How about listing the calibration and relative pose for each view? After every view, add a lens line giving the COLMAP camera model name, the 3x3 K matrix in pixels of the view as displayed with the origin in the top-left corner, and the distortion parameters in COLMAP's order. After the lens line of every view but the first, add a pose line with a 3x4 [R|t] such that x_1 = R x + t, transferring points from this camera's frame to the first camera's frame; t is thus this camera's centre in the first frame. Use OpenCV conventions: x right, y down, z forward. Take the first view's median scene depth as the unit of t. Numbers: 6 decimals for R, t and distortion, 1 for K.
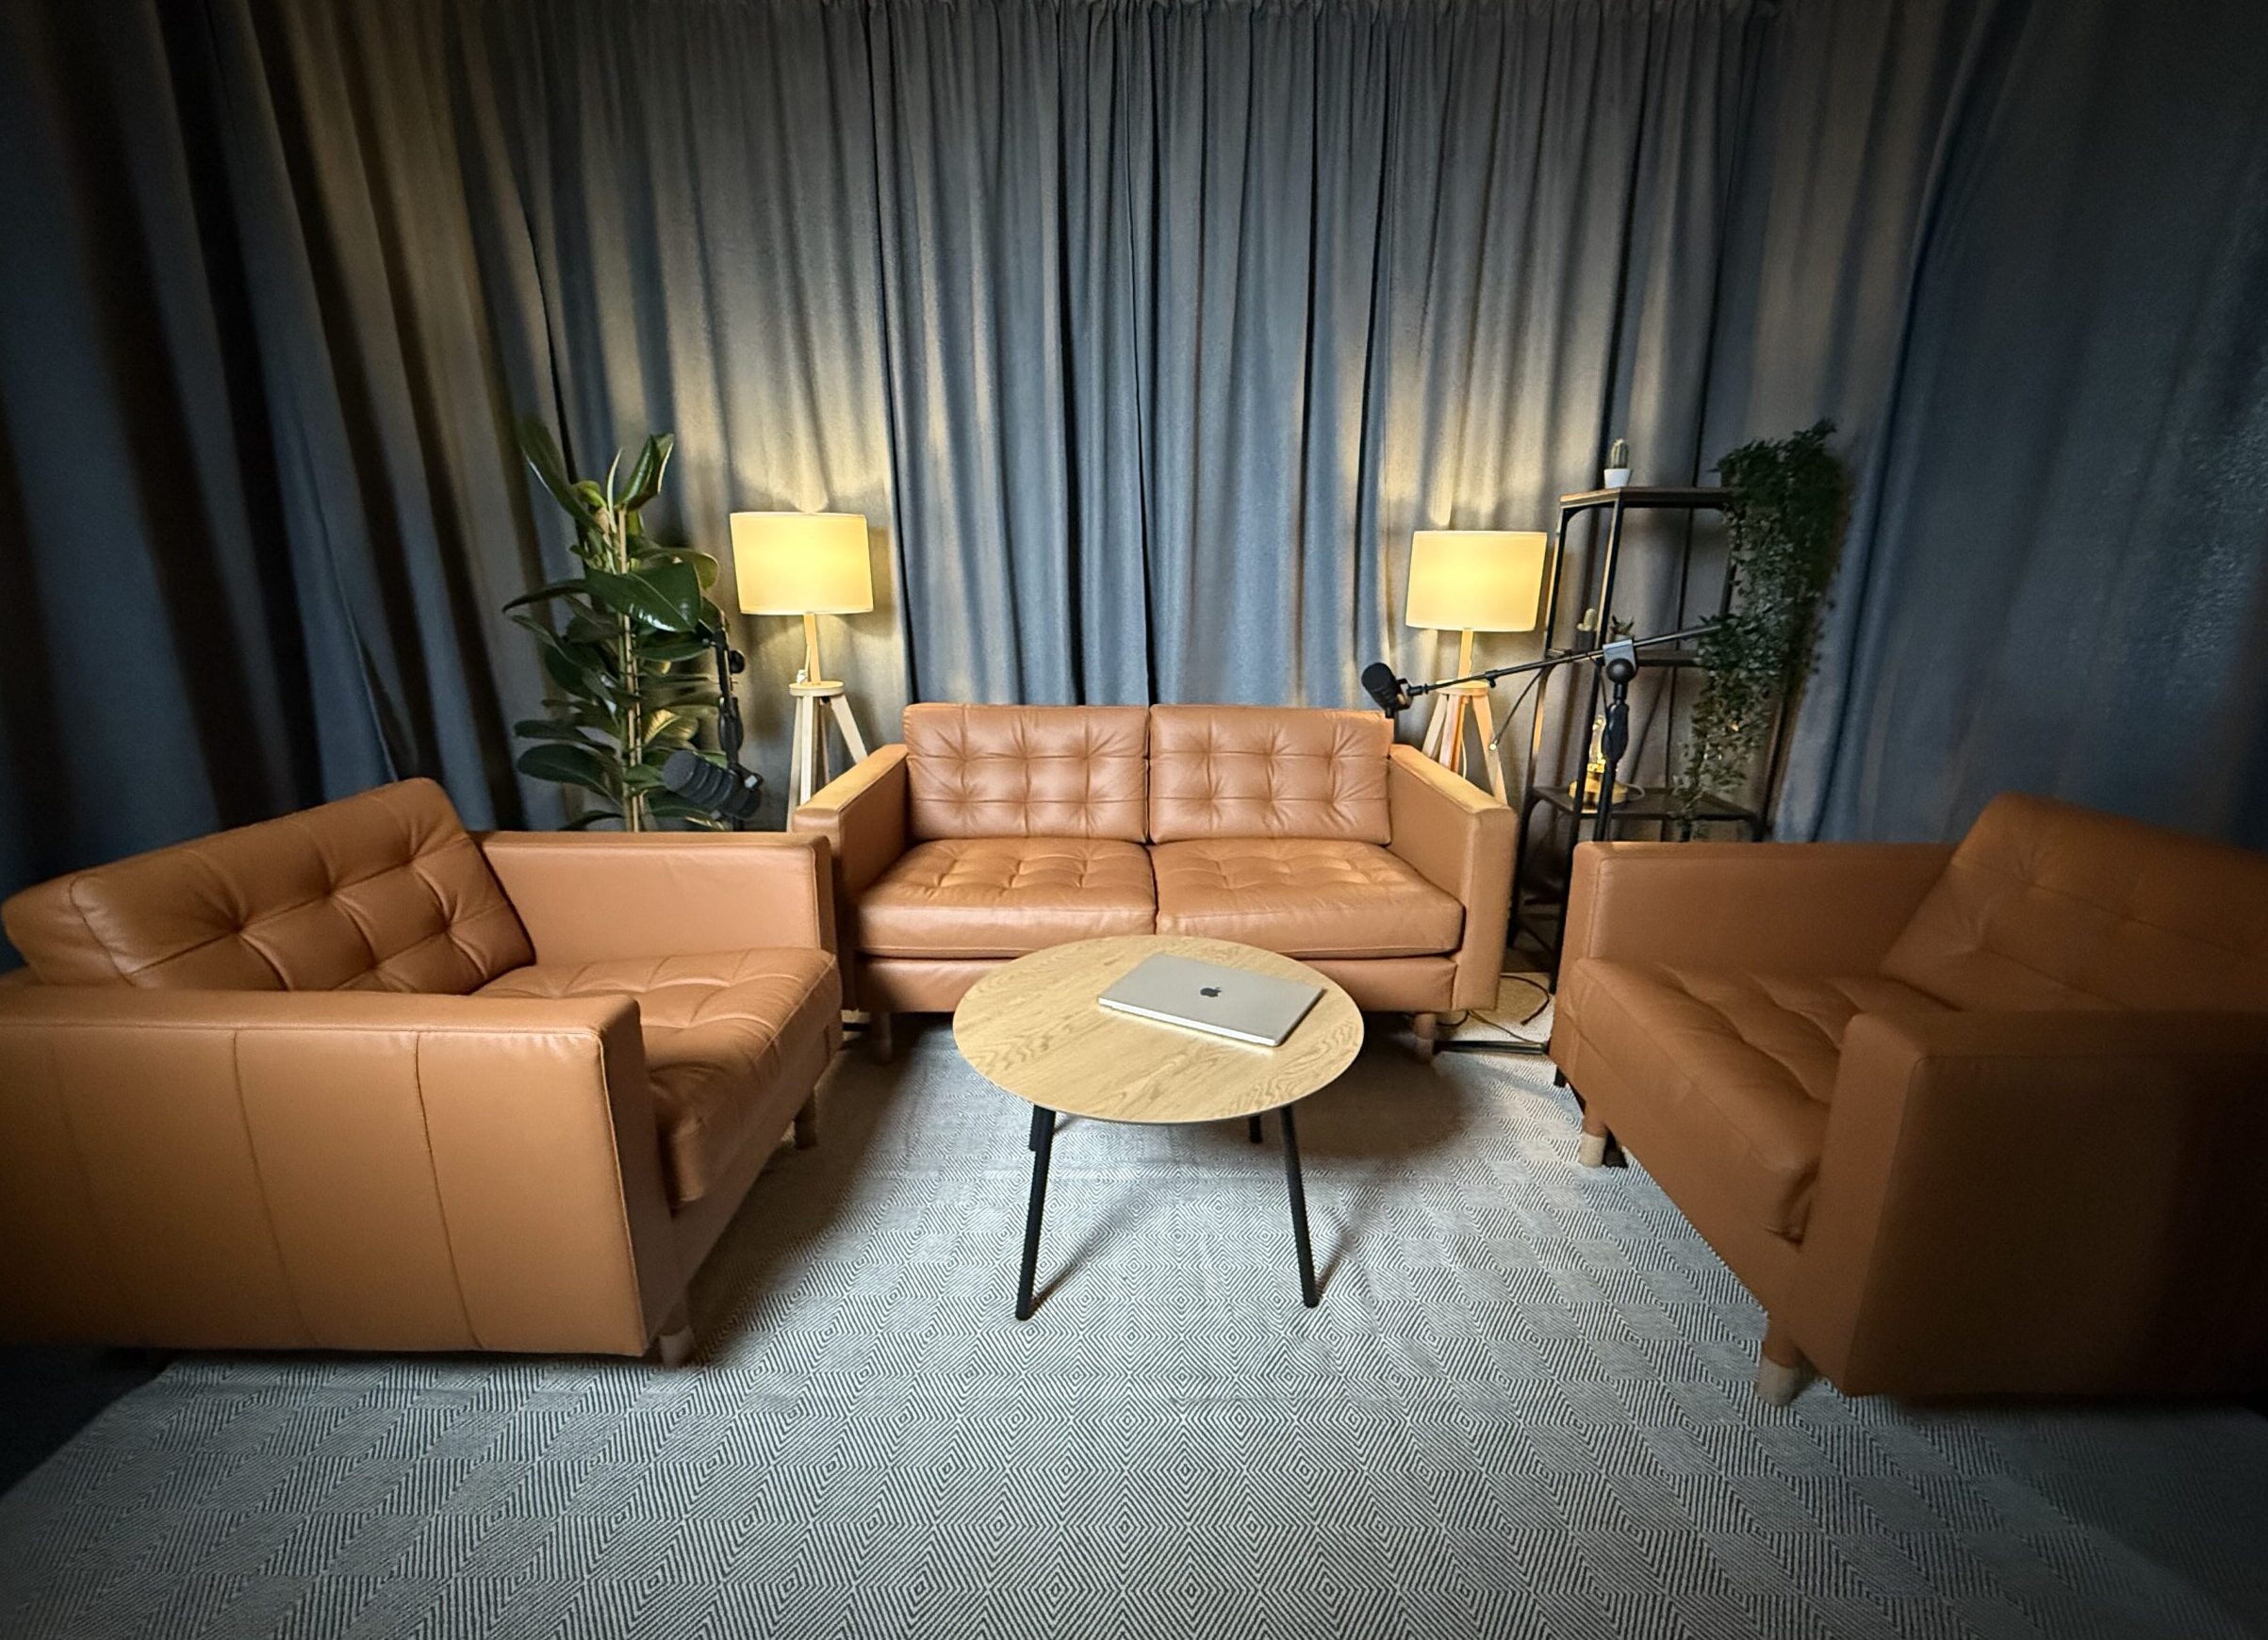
lens RADIAL K [[973.8, 0, 1134.0], [0, 973.8, 820.0], [0, 0, 1]] dist [0.000791, 0.000243]
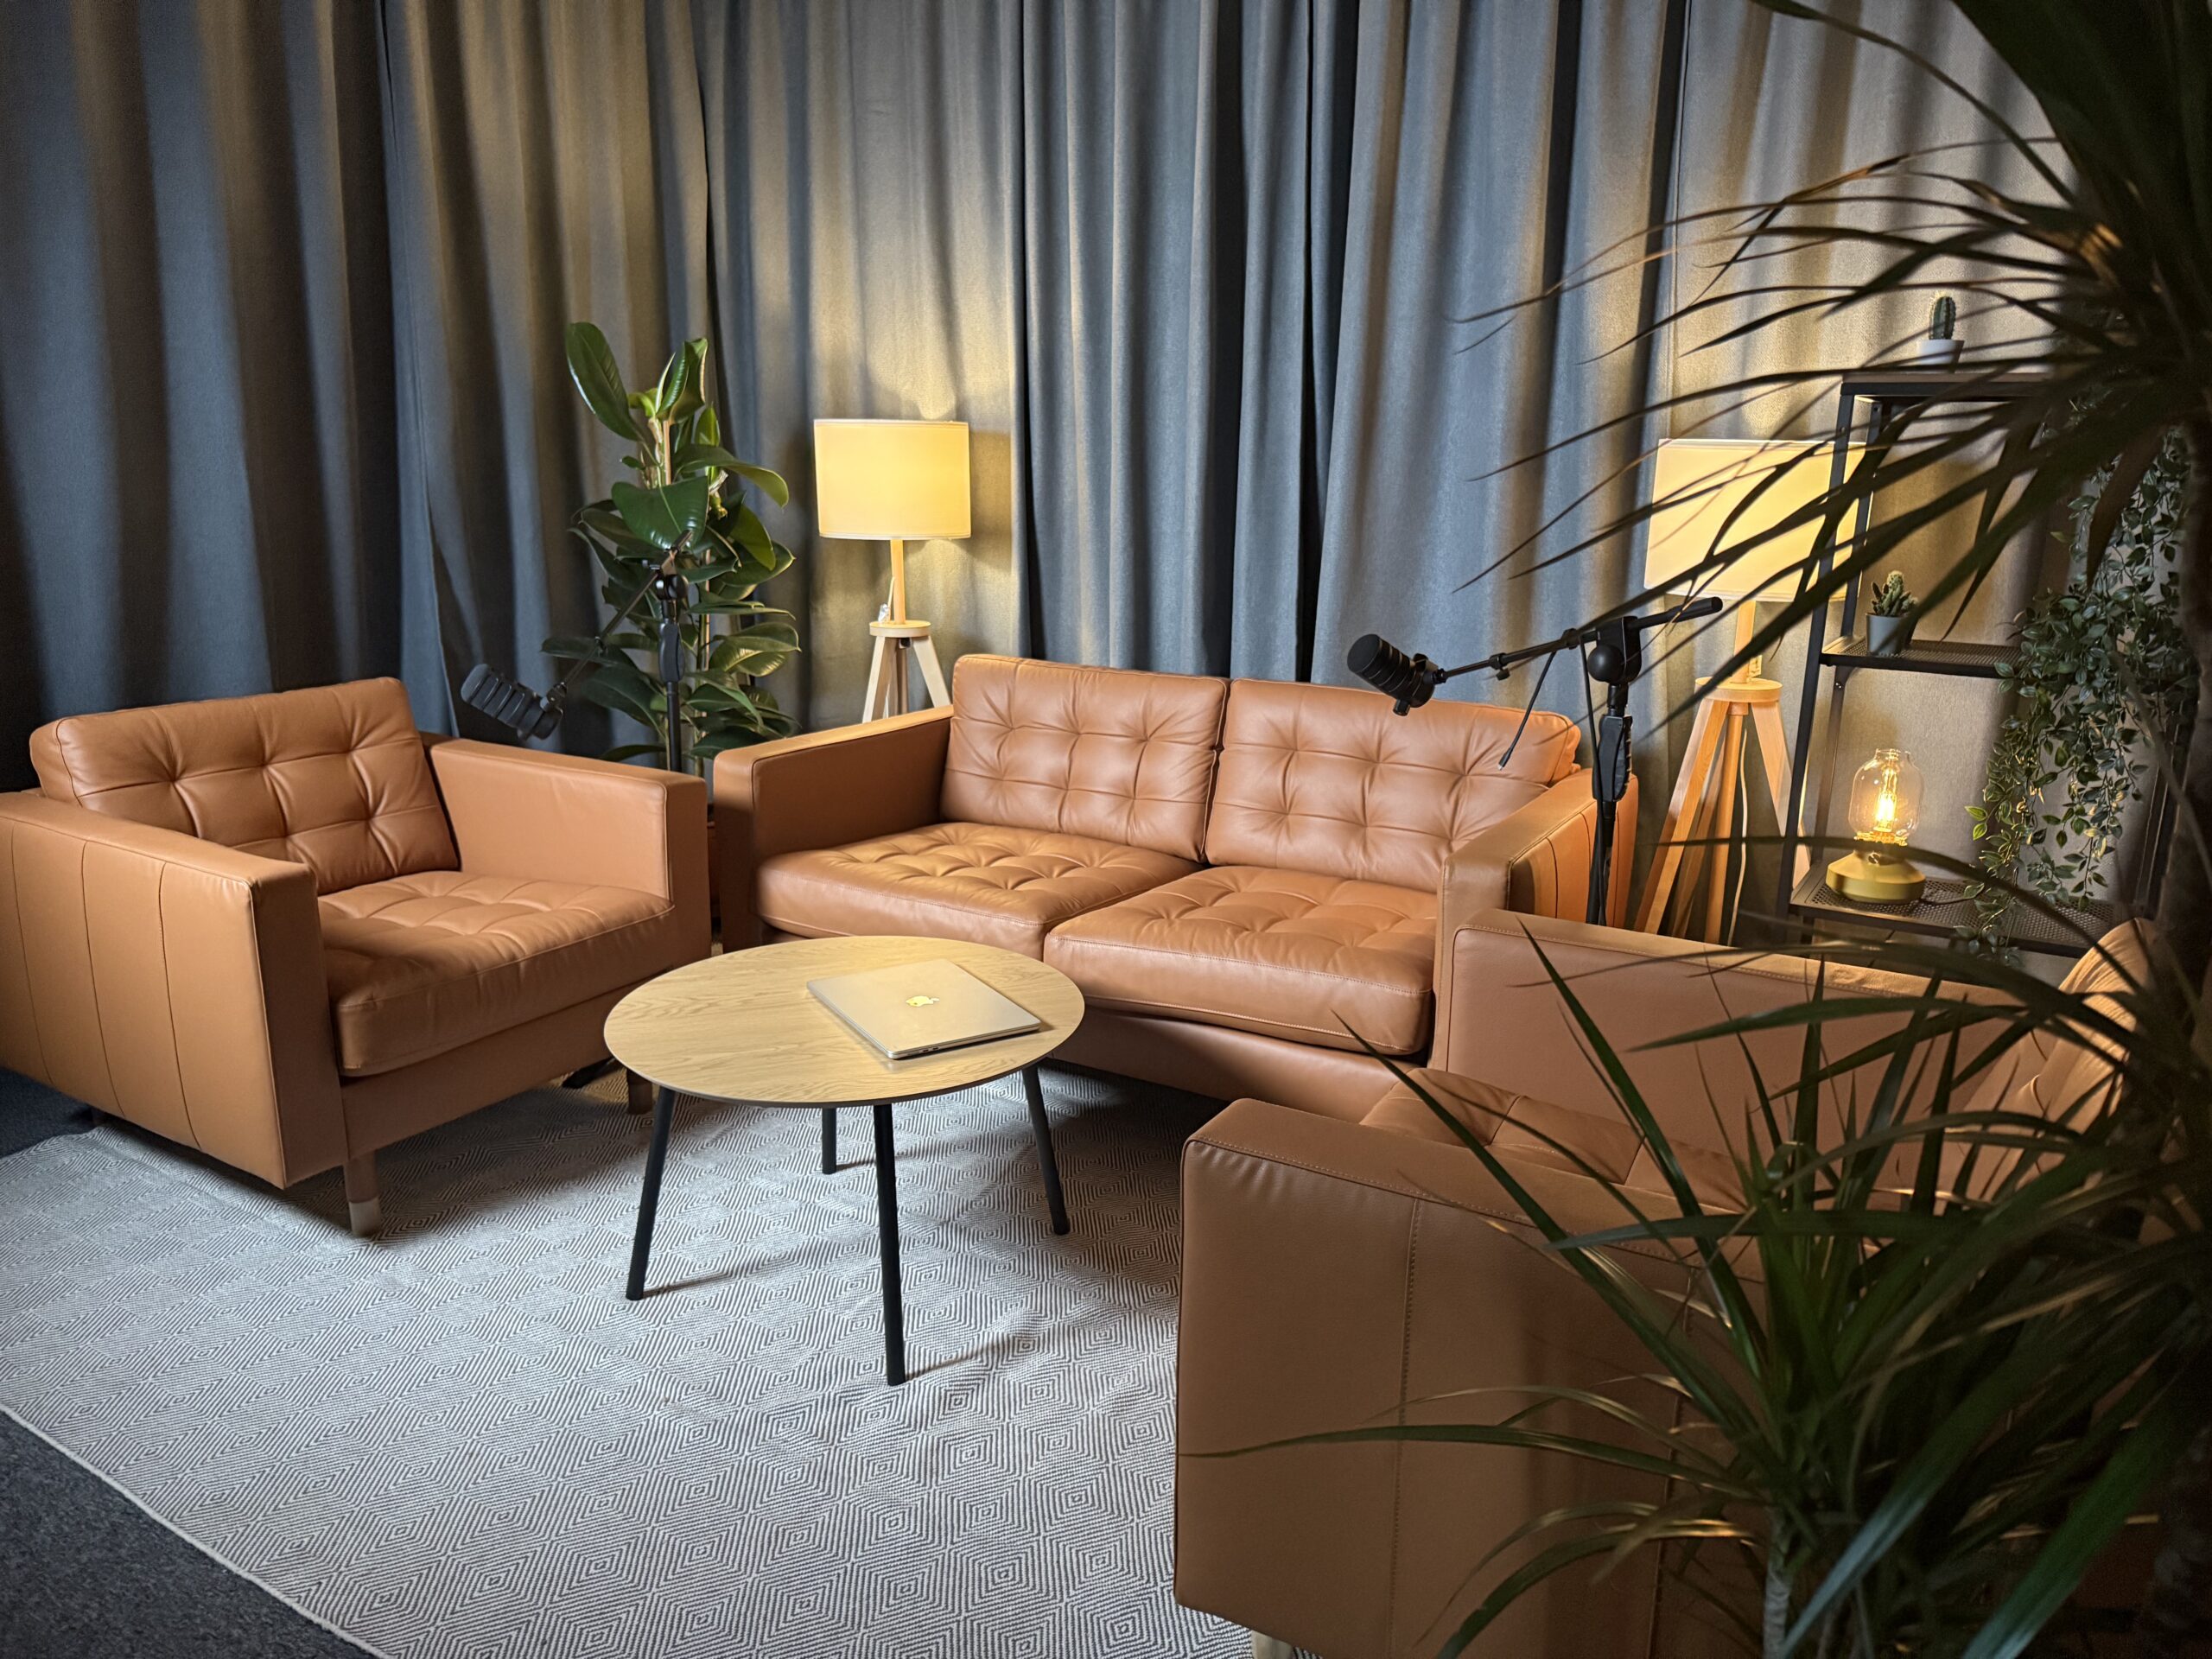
lens RADIAL K [[1526.5, 0, 1106.0], [0, 1526.5, 829.5], [0, 0, 1]] dist [0.049286, -0.088210]
pose [[0.867291, 0.126505, -0.481459, 0.509026], [-0.138700, 0.990280, 0.010348, -0.003058], [0.478088, 0.057804, 0.876408, -0.052291]]
